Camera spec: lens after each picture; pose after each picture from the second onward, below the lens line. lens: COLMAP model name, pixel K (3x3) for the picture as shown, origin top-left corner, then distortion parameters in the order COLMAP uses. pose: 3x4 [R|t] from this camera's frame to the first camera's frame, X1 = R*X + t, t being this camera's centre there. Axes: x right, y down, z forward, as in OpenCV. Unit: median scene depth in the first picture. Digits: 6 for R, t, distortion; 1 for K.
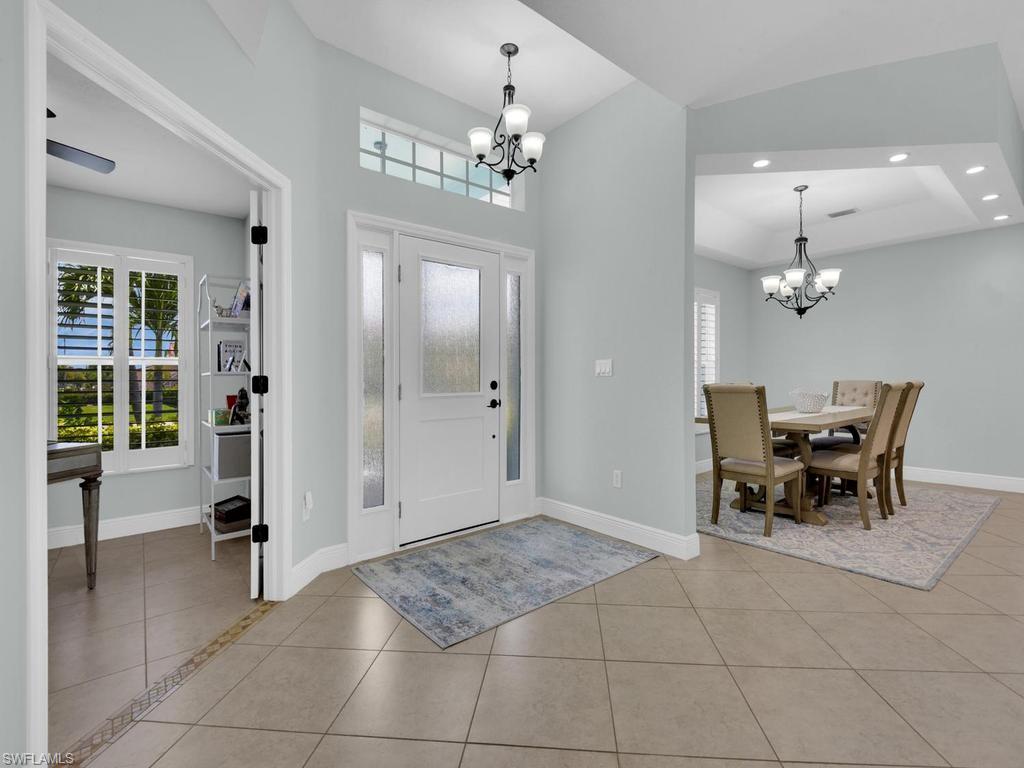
lens RADIAL K [[474.8, 0, 510.9], [0, 474.8, 379.9], [0, 0, 1]] dist [0.000515, -0.009231]
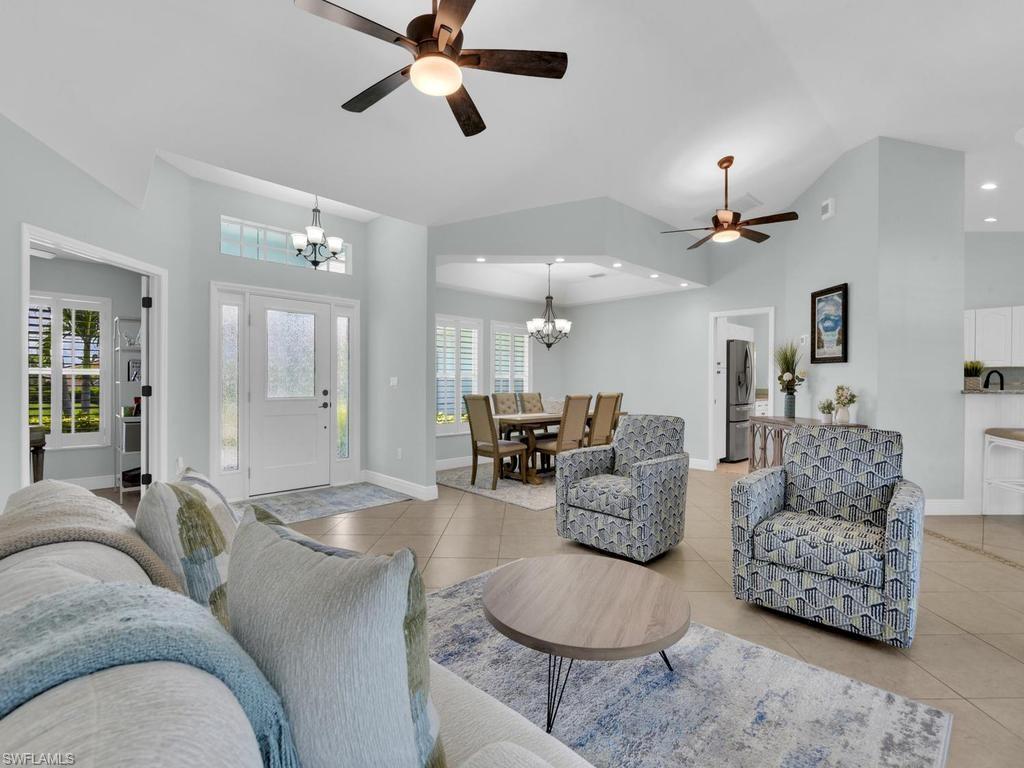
lens RADIAL K [[470.7, 0, 509.7], [0, 470.7, 389.0], [0, 0, 1]] dist [-0.014746, -0.000516]
pose [[0.995433, 0.014877, 0.094294, 0.416296], [-0.015793, 0.999835, 0.008975, -0.023302], [-0.094145, -0.010423, 0.995504, -0.536135]]
